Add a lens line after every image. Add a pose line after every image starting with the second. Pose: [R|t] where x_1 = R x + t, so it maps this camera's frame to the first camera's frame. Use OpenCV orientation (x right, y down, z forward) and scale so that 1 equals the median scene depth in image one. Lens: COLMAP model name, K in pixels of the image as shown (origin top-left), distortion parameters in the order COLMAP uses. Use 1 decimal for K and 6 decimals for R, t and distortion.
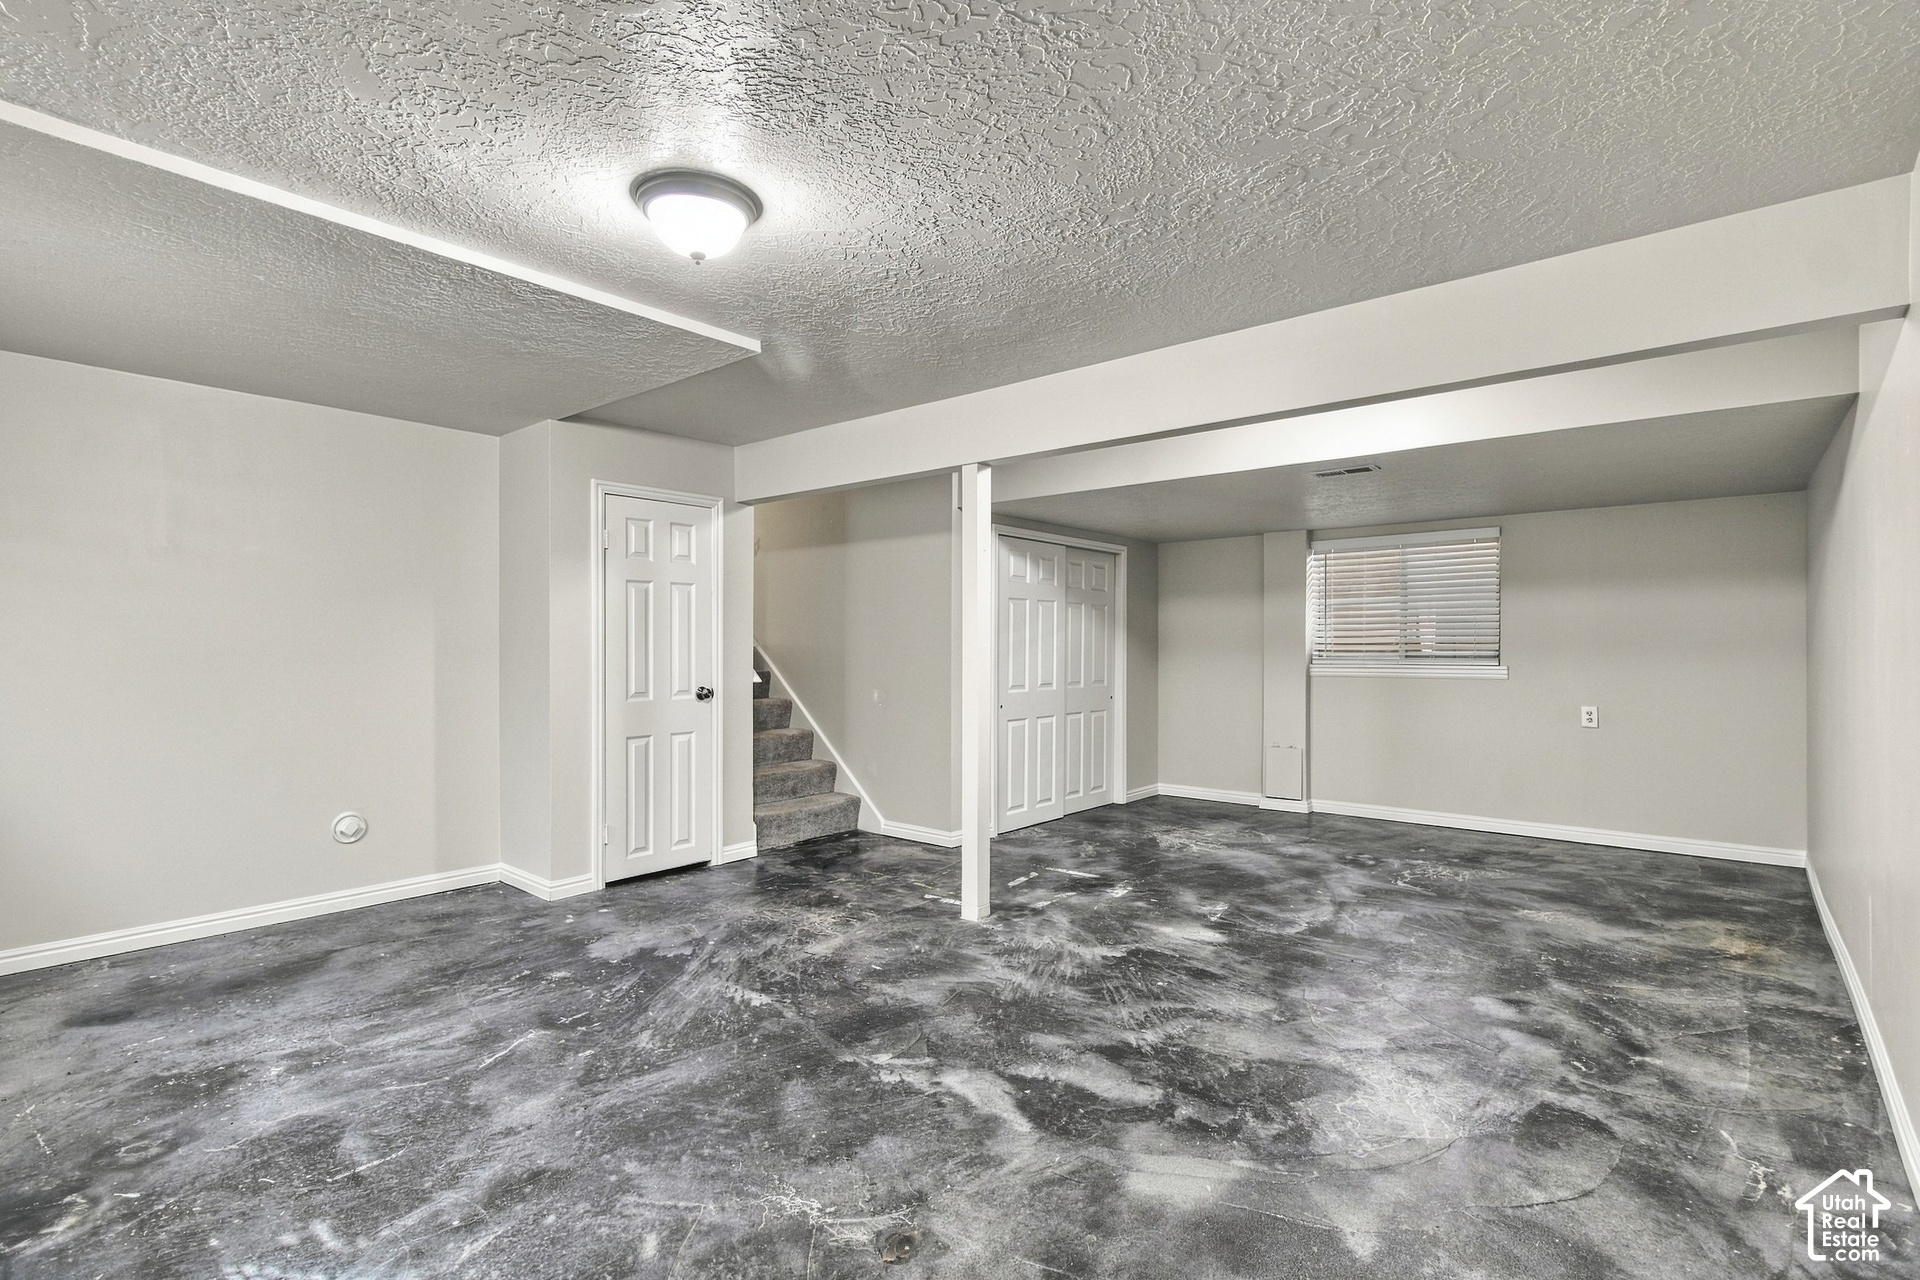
lens RADIAL K [[913.3, 0, 960.3], [0, 913.3, 643.1], [0, 0, 1]] dist [-0.008973, 0.000101]
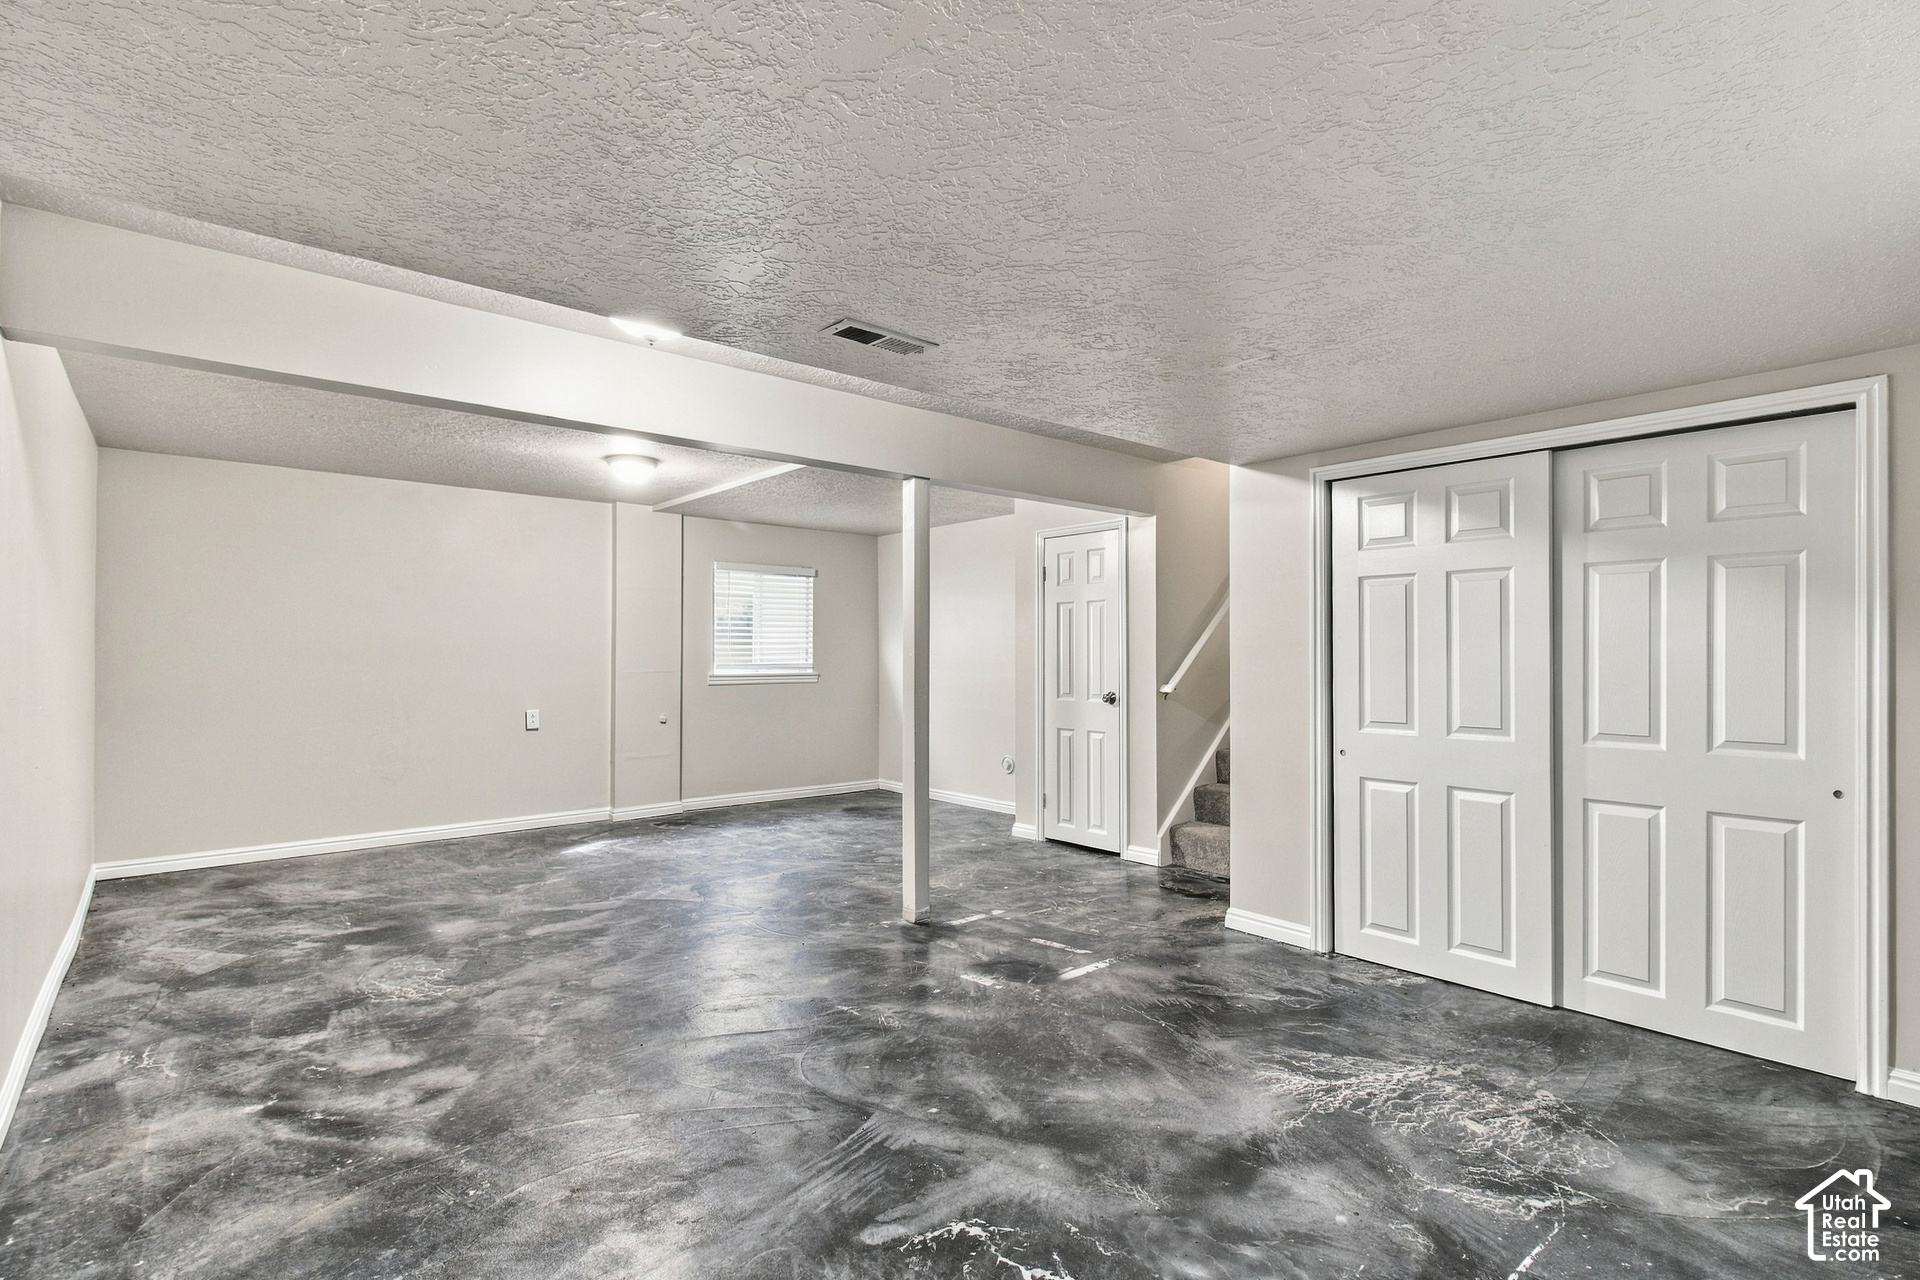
lens RADIAL K [[913.3, 0, 960.3], [0, 913.3, 647.0], [0, 0, 1]] dist [-0.008973, 0.000101]
pose [[-0.154897, -0.005995, -0.987912, 1.521723], [-0.001196, 0.999982, -0.005880, -0.000260], [0.987930, 0.000271, -0.154901, 1.801226]]
